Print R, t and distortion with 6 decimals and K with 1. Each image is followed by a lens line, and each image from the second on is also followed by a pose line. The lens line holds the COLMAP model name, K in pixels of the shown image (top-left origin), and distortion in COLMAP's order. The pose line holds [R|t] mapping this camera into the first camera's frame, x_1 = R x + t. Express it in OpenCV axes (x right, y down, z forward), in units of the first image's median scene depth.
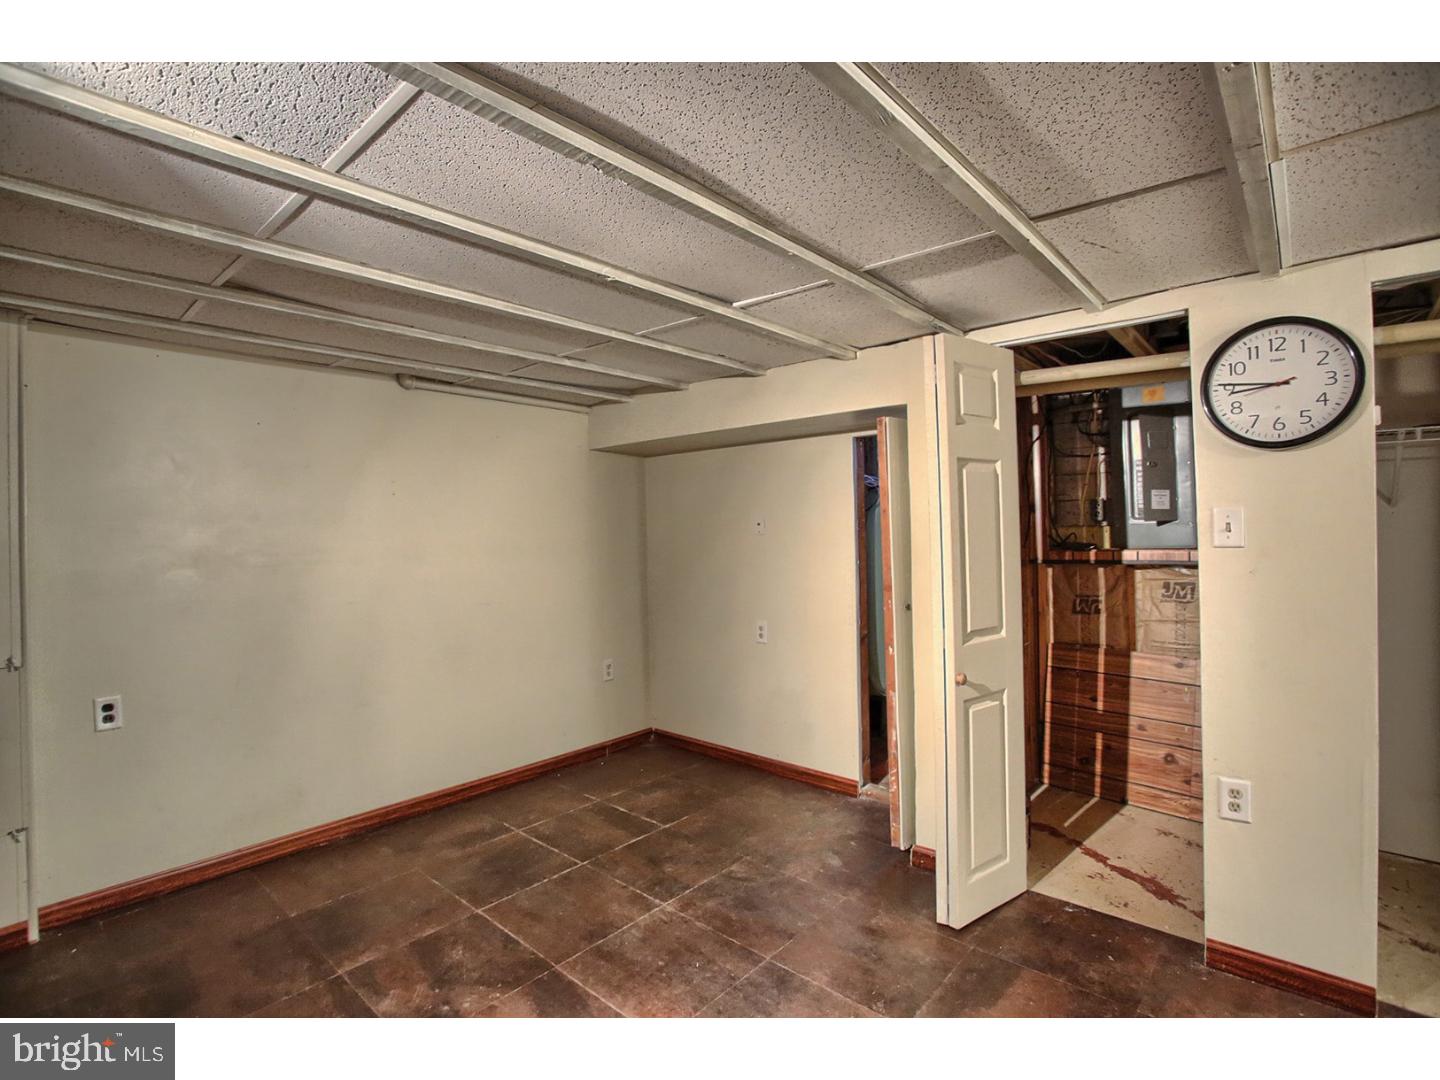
lens RADIAL K [[703.7, 0, 711.4], [0, 703.7, 532.8], [0, 0, 1]] dist [-0.076903, 0.030854]
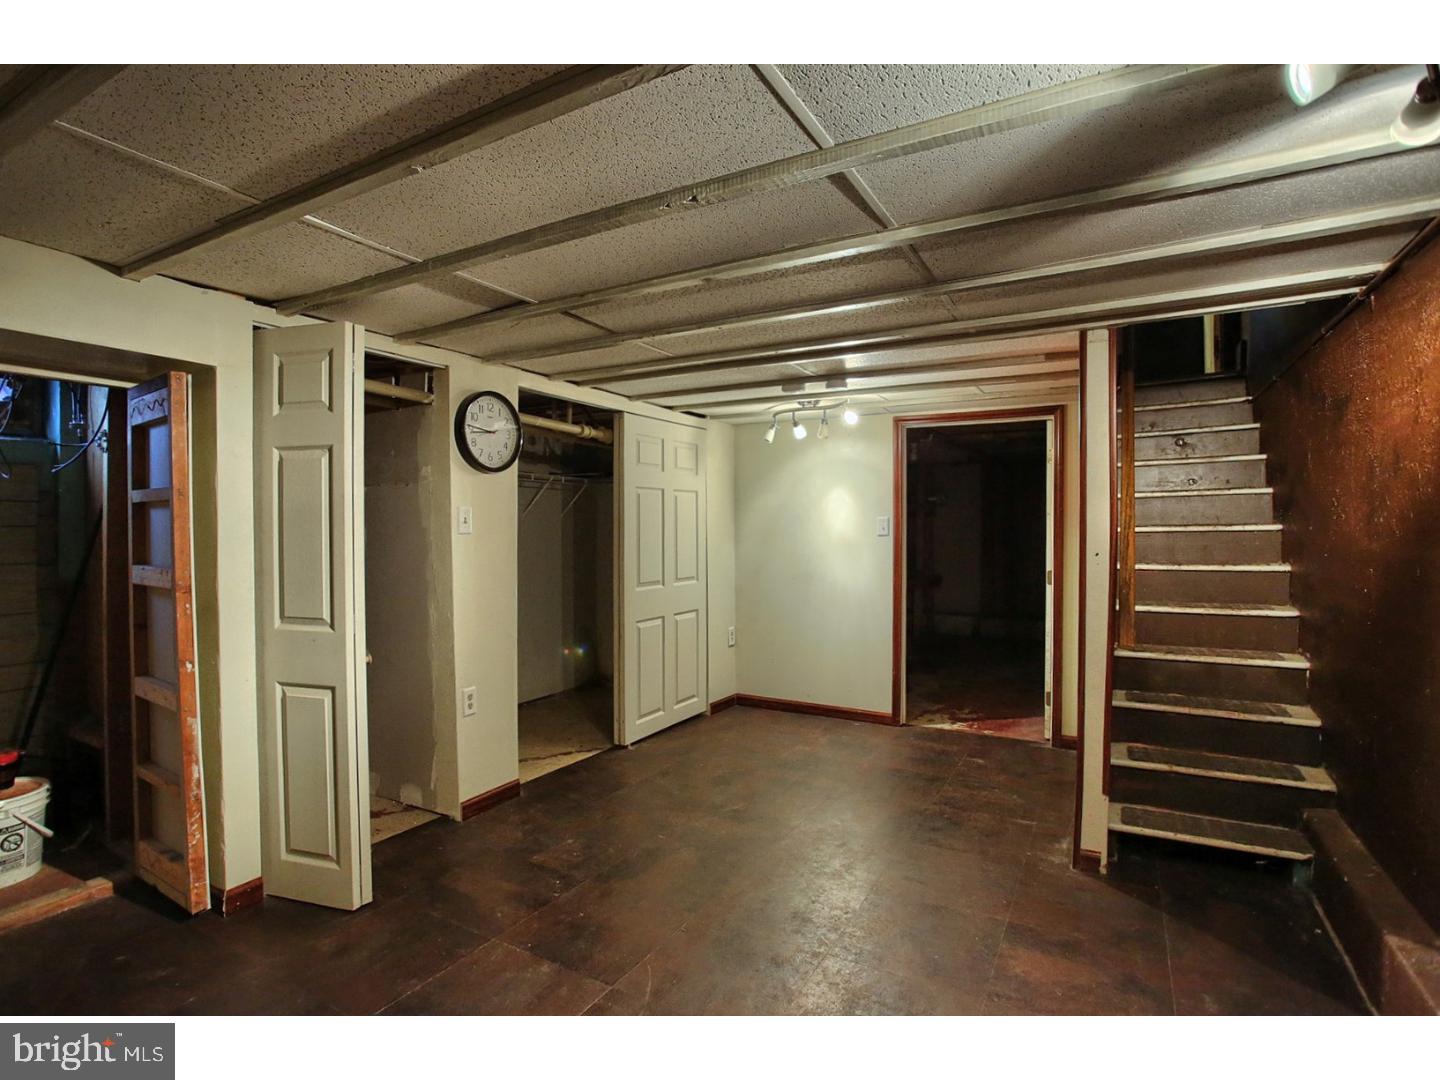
lens RADIAL K [[703.7, 0, 711.4], [0, 703.7, 532.8], [0, 0, 1]] dist [-0.076903, 0.030854]
pose [[-0.208416, 0.004557, 0.978030, -0.872907], [0.004339, 0.999984, -0.003735, 0.027384], [-0.978031, 0.003465, -0.208432, 0.807900]]
